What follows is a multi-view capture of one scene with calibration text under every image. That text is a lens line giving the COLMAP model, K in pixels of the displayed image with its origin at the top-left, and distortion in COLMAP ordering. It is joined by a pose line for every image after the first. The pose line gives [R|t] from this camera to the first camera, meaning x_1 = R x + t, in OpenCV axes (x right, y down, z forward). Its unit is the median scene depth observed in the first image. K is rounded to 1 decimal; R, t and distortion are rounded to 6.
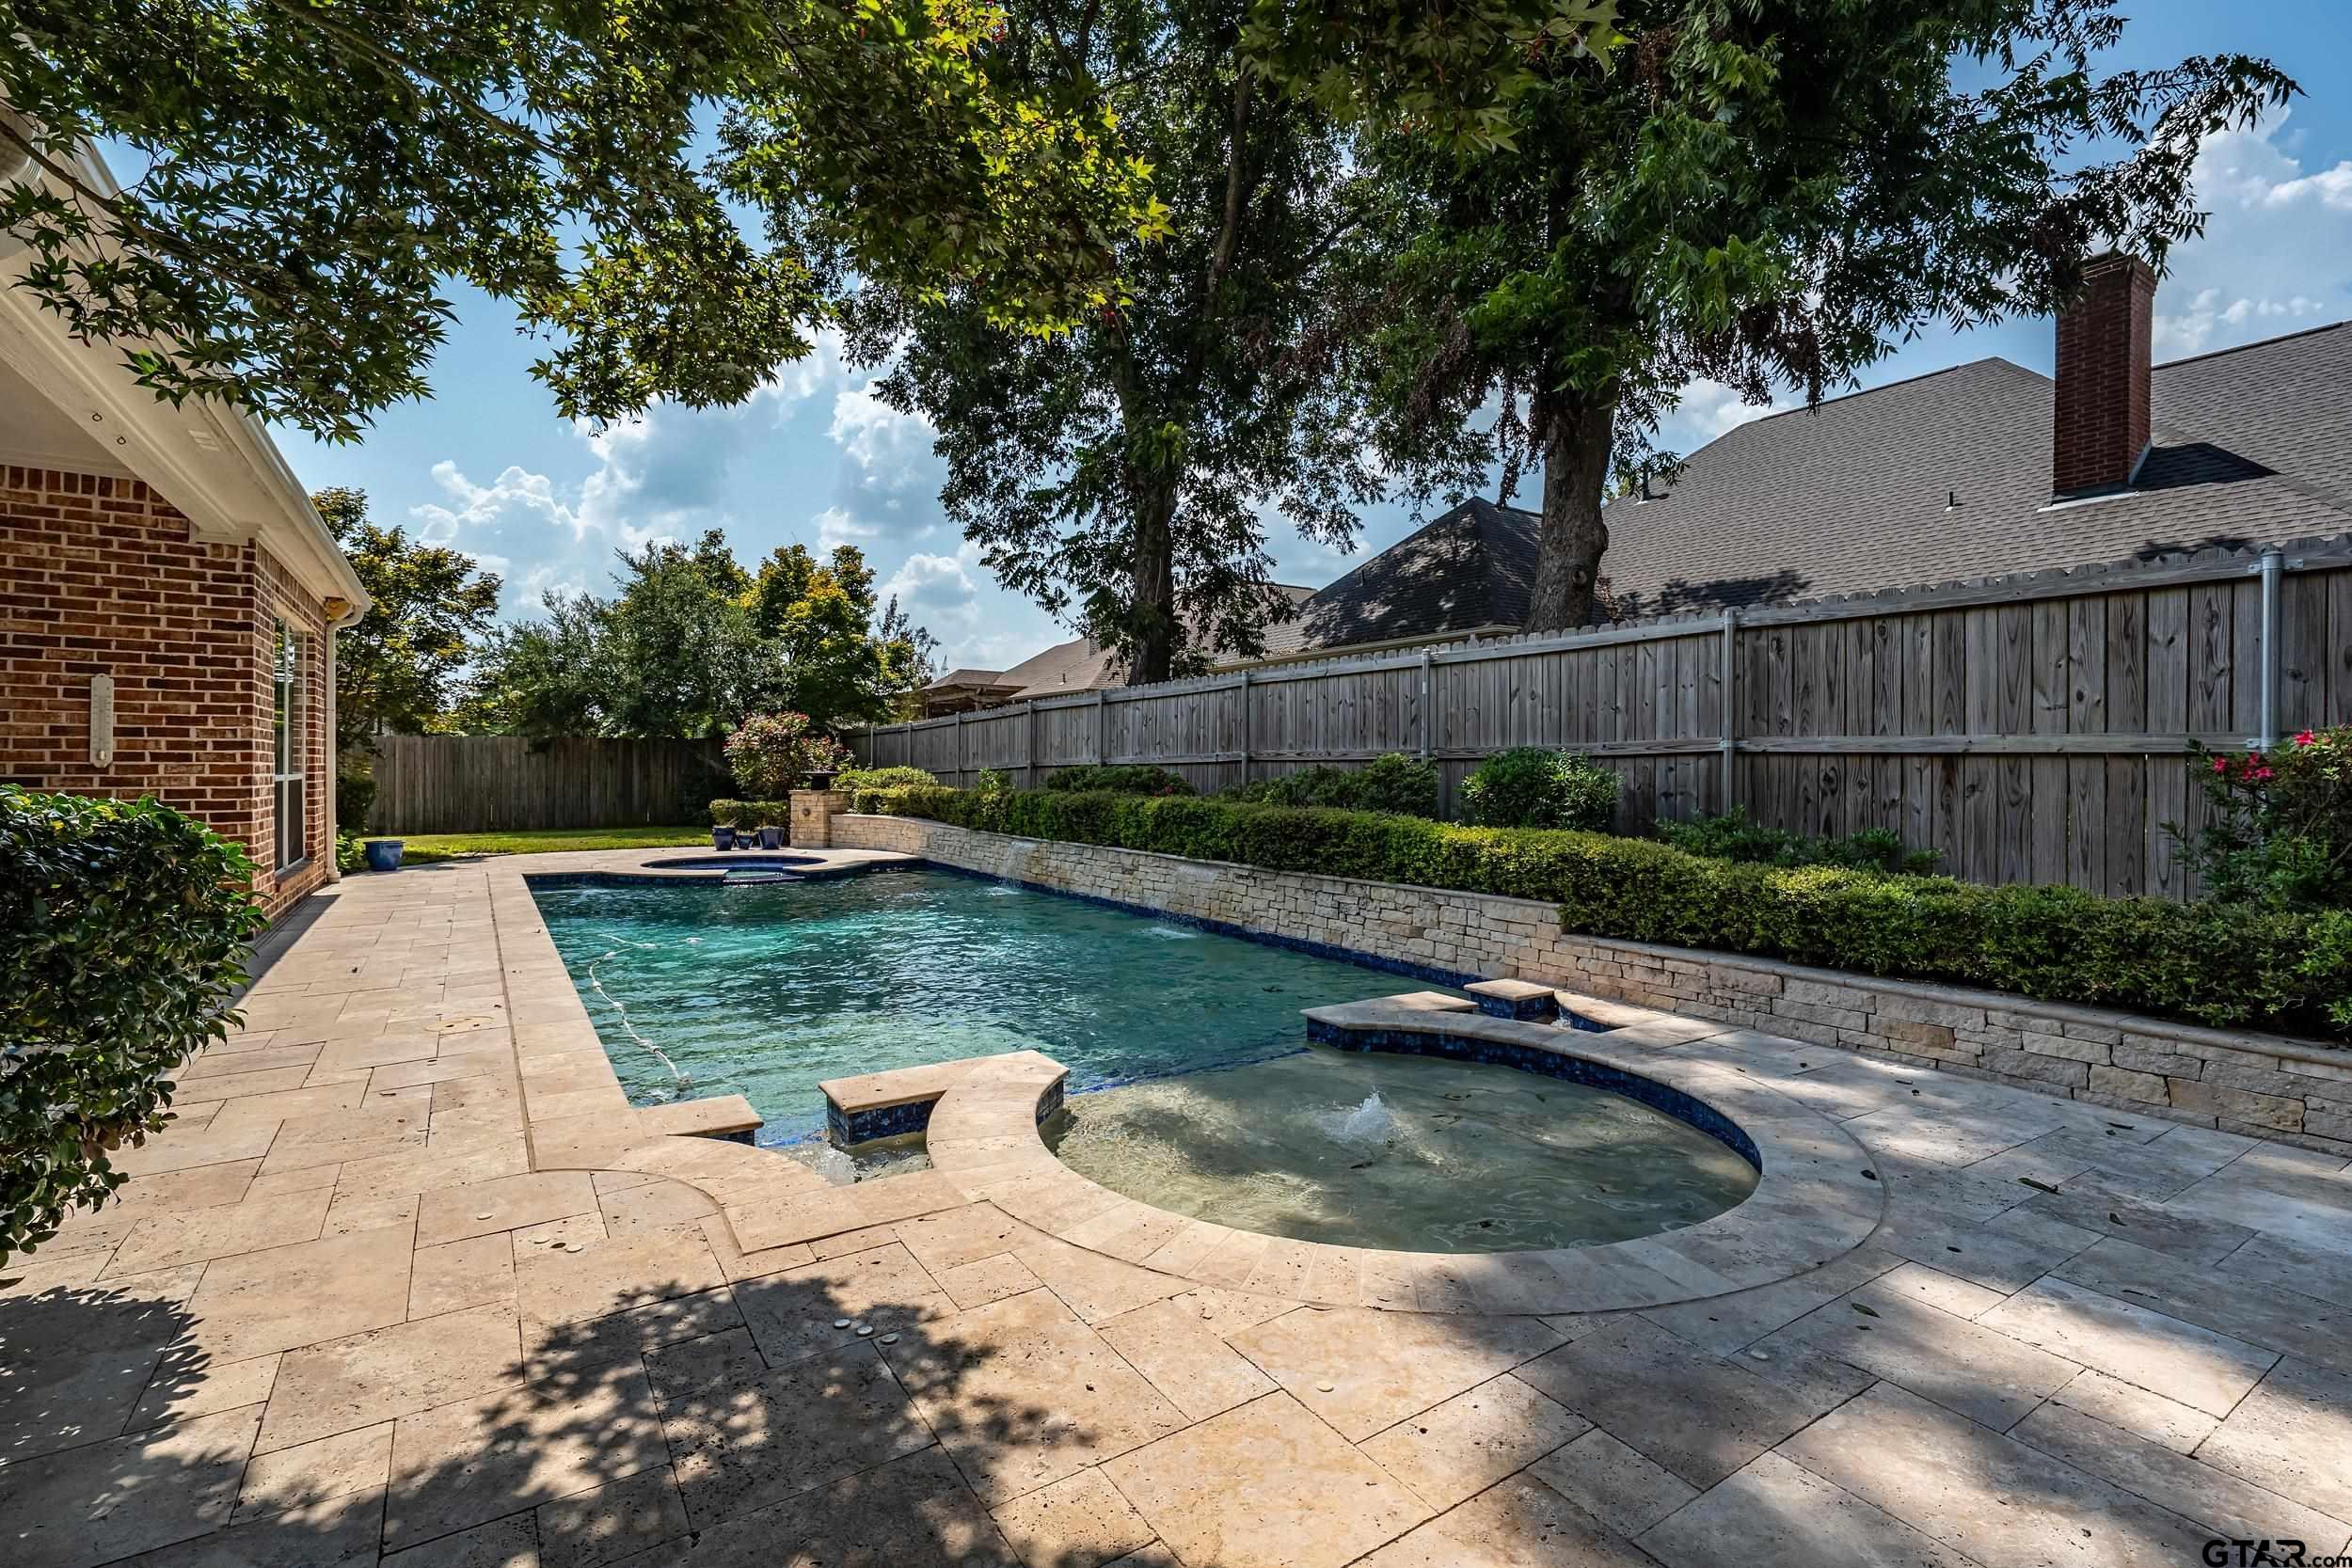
lens RADIAL K [[1070.4, 0, 1176.0], [0, 1070.4, 784.0], [0, 0, 1]] dist [0.003381, 0.000386]
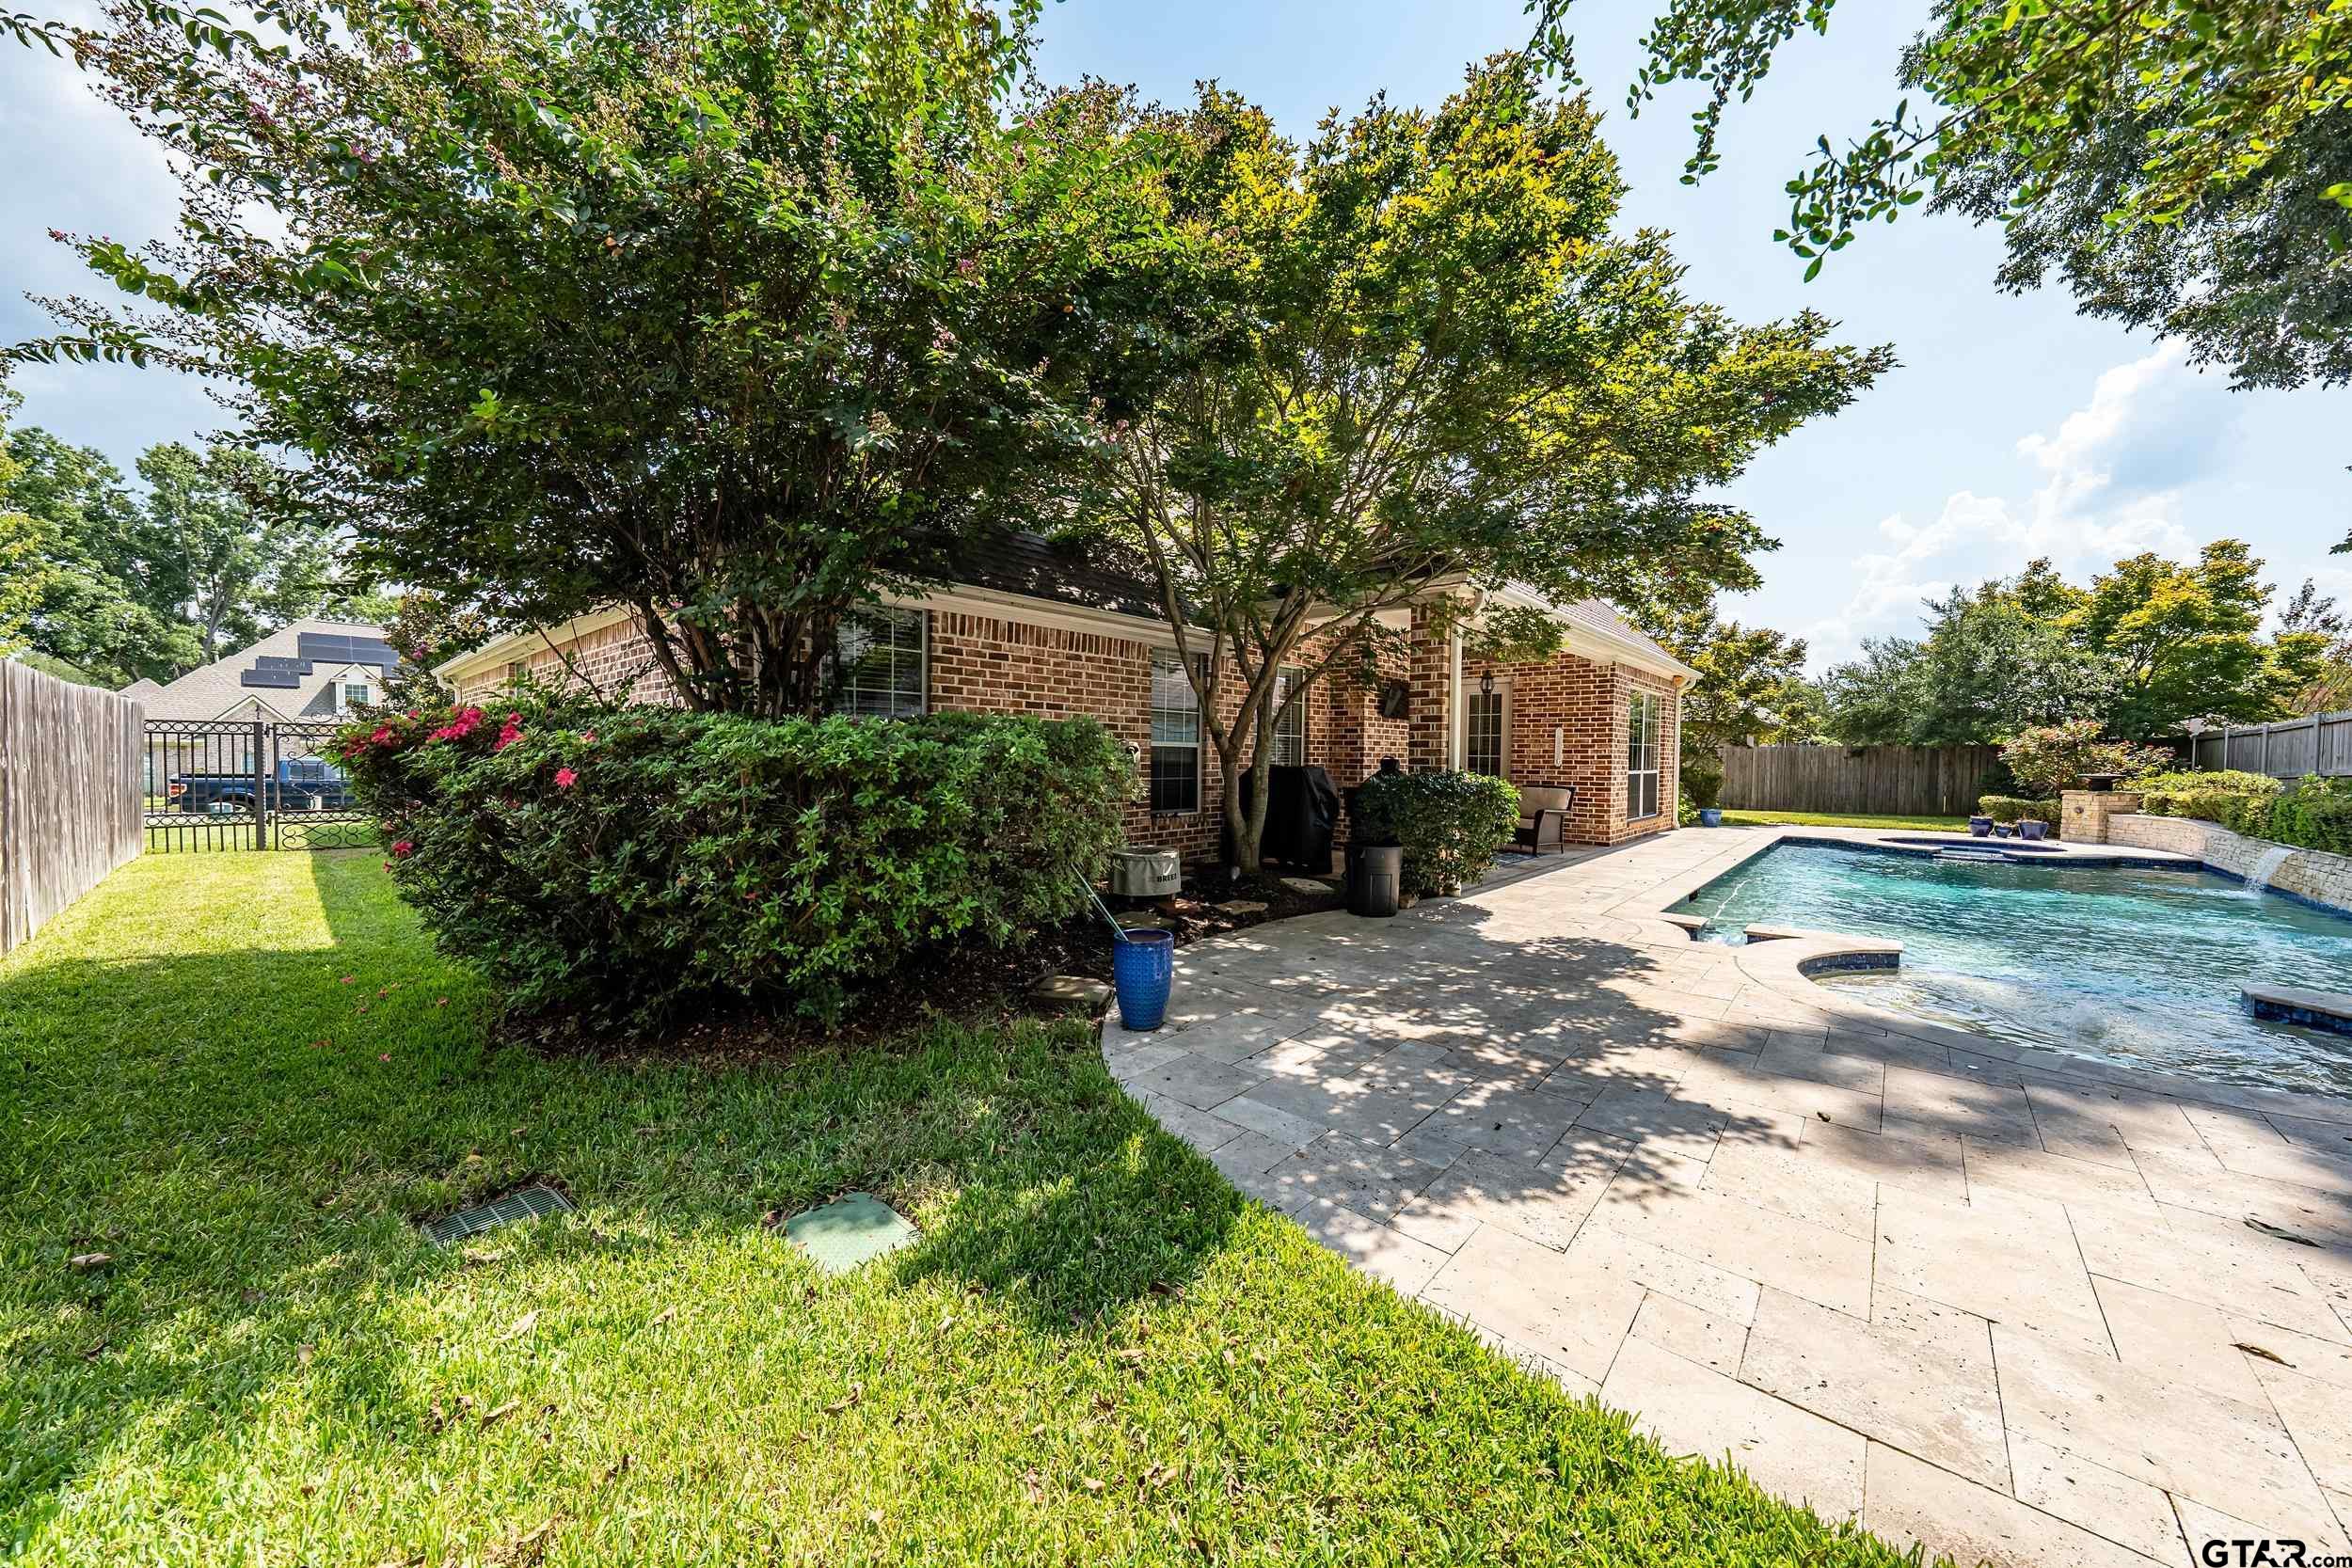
lens RADIAL K [[796.0, 0, 1176.0], [0, 796.0, 784.0], [0, 0, 1]] dist [-0.000265, -0.000034]
pose [[0.242625, 0.029067, -0.969685, 0.229979], [-0.022796, 0.999446, 0.024255, 0.000133], [0.969852, 0.016220, 0.243153, -0.114883]]
